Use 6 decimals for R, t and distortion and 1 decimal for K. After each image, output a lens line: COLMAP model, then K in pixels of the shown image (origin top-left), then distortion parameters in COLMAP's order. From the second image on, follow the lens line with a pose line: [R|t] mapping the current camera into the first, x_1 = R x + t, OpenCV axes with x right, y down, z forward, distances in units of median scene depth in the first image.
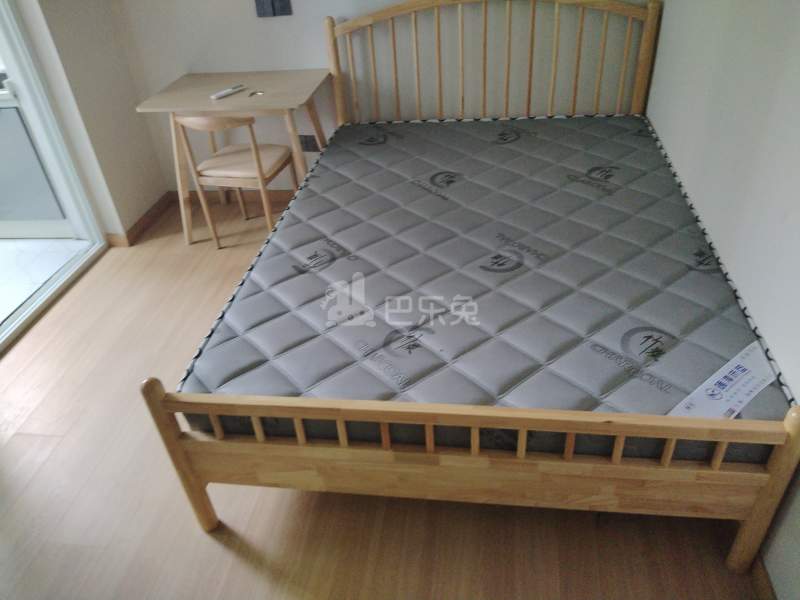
lens RADIAL K [[594.2, 0, 401.2], [0, 594.2, 292.0], [0, 0, 1]] dist [0.027586, -0.066438]
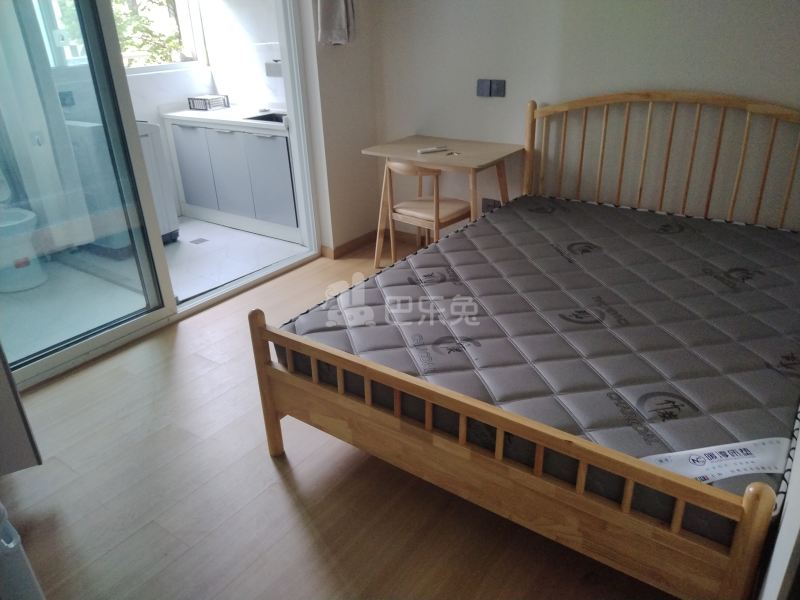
lens RADIAL K [[598.2, 0, 400.0], [0, 598.2, 300.0], [0, 0, 1]] dist [0.005933, -0.059381]
pose [[0.878500, 0.239770, -0.413216, 0.257587], [-0.299323, 0.950366, -0.084910, 0.088375], [0.372348, 0.198279, 0.906666, -0.073242]]
